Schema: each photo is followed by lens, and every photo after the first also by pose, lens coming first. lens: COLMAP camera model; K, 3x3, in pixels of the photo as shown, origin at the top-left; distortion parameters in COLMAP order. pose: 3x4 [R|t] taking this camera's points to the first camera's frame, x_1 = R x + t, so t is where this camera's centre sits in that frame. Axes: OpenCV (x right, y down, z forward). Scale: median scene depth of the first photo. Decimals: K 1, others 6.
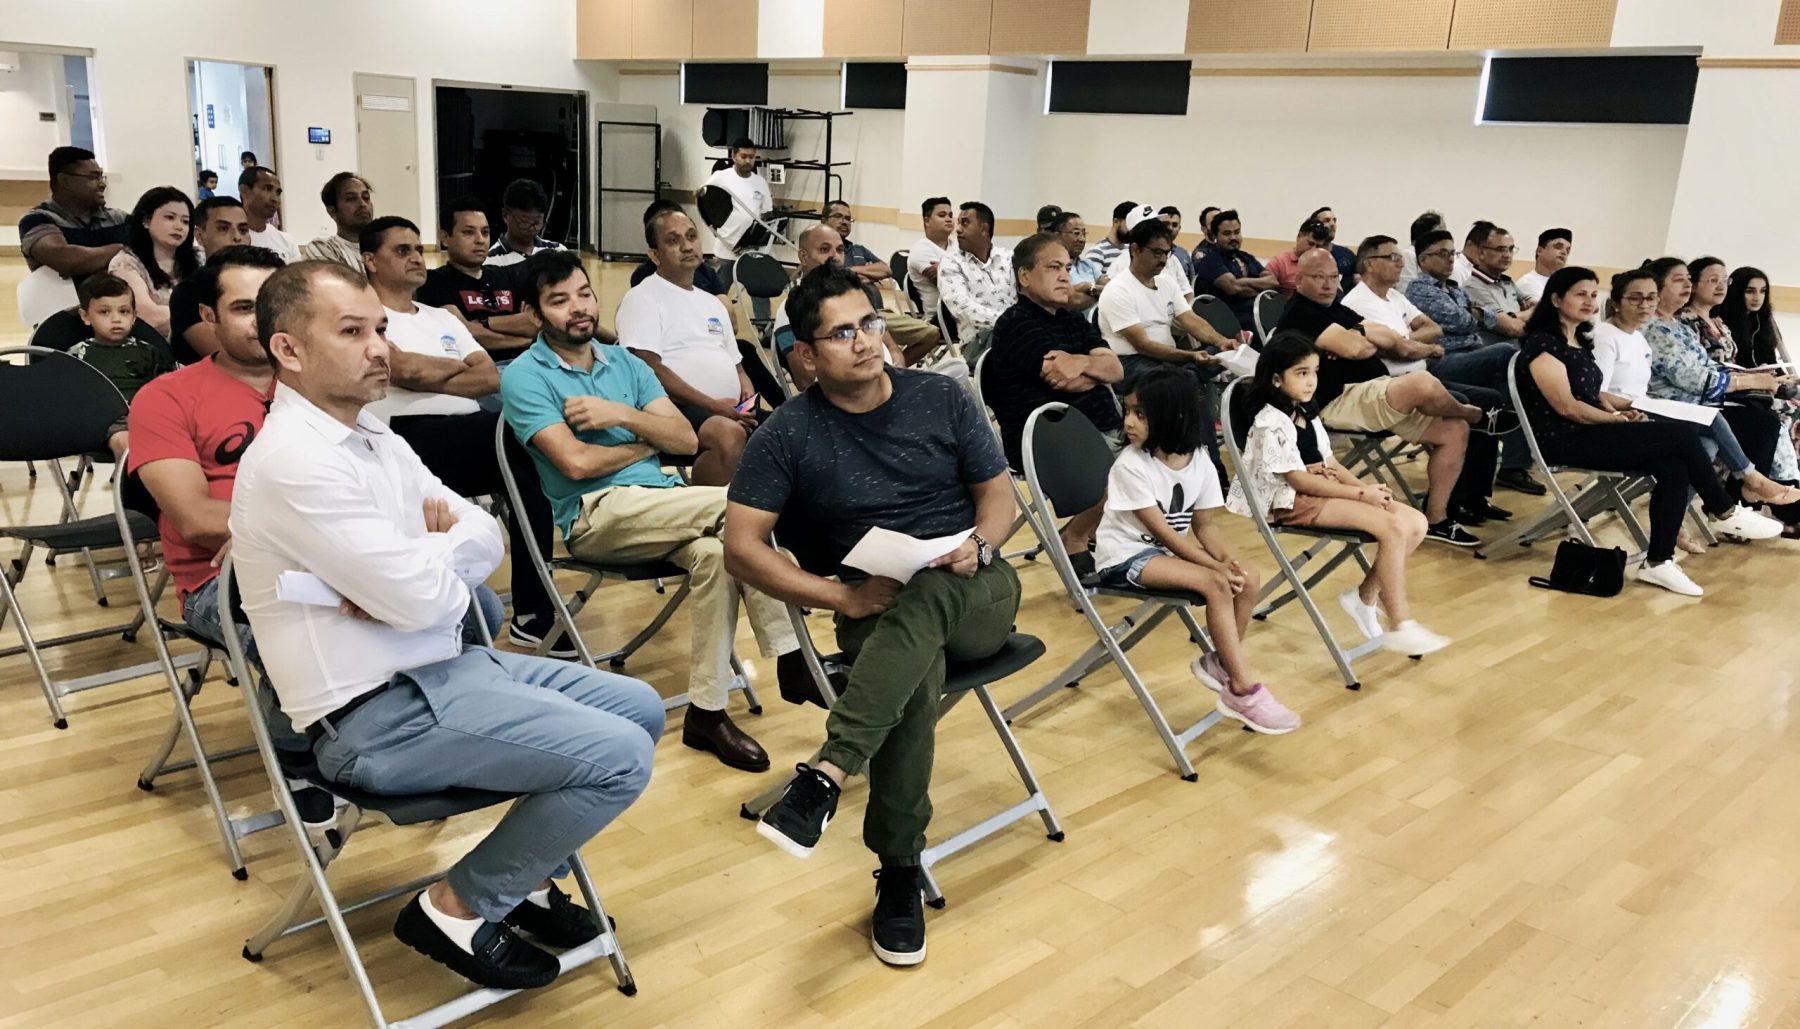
lens RADIAL K [[1470.6, 0, 907.9], [0, 1470.6, 612.9], [0, 0, 1]] dist [0.021554, 0.005783]
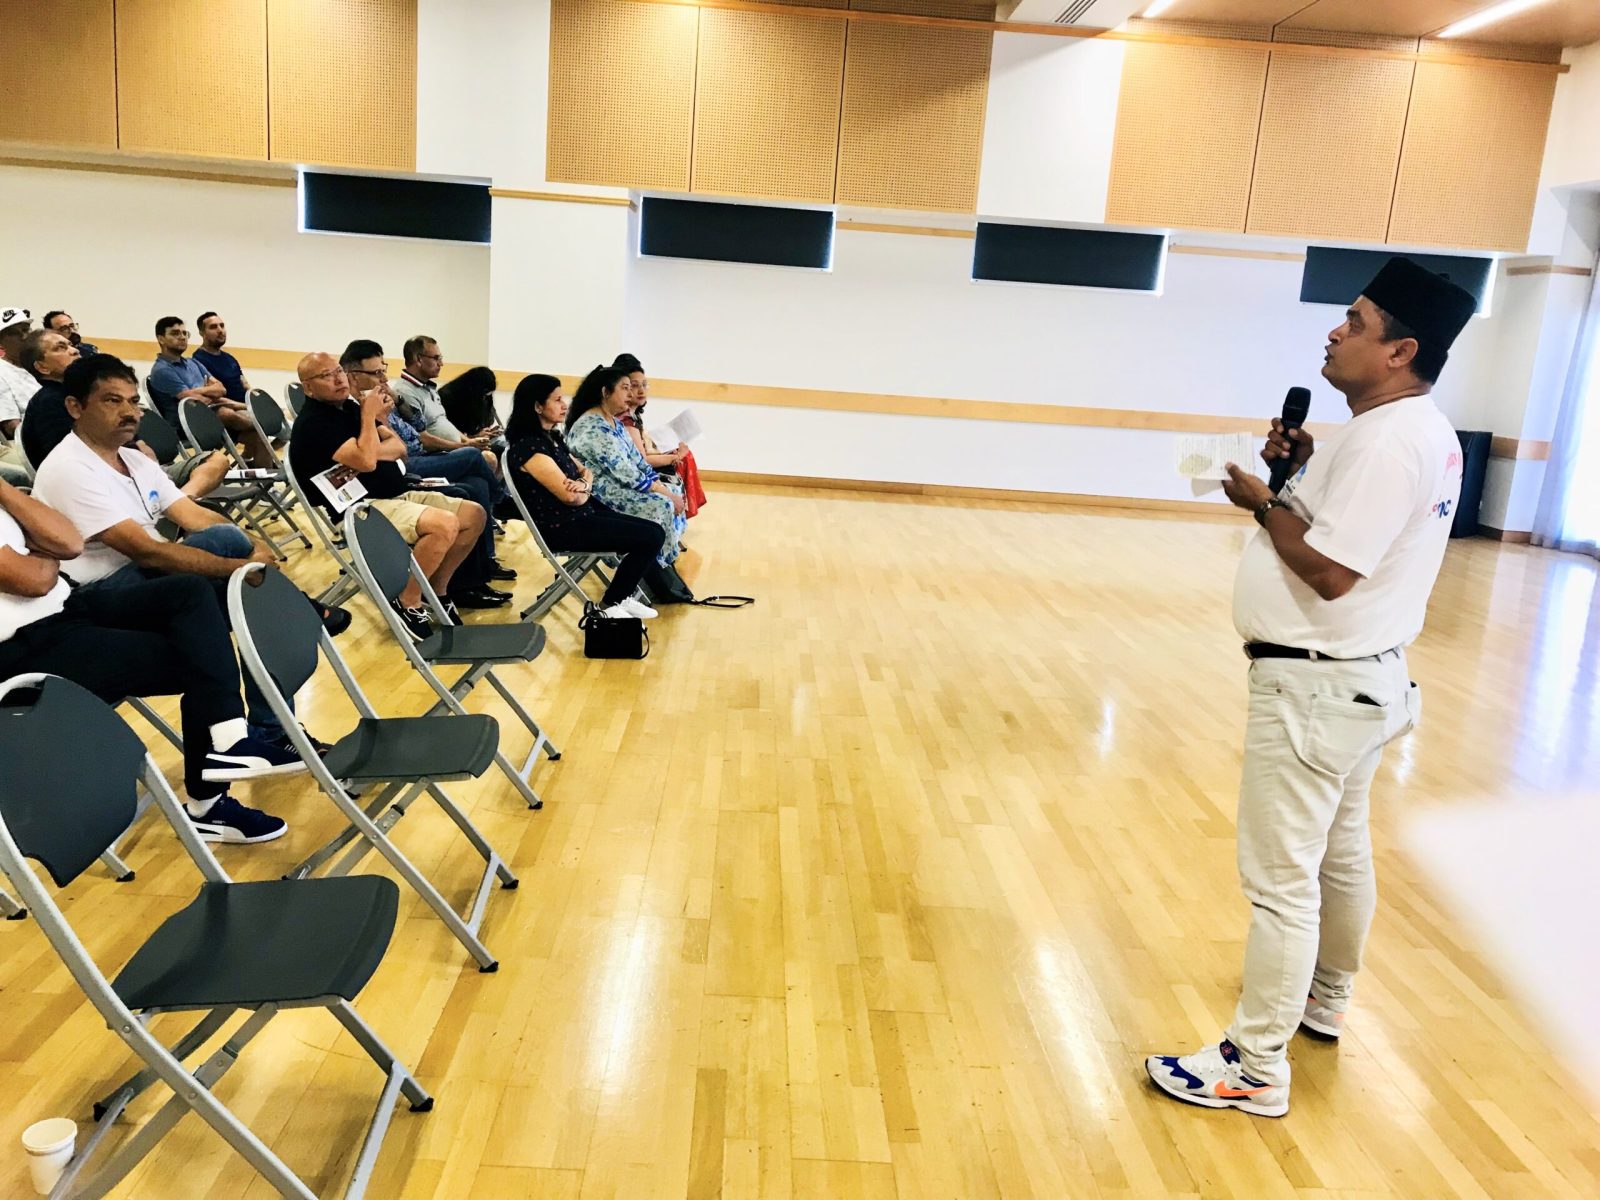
lens RADIAL K [[1319.8, 0, 803.6], [0, 1319.8, 566.9], [0, 0, 1]] dist [0.012100, 0.007554]
pose [[0.701859, -0.131021, 0.700162, -0.075904], [0.176590, 0.984258, 0.007166, -0.036684], [-0.690079, 0.118612, 0.713948, 0.101765]]
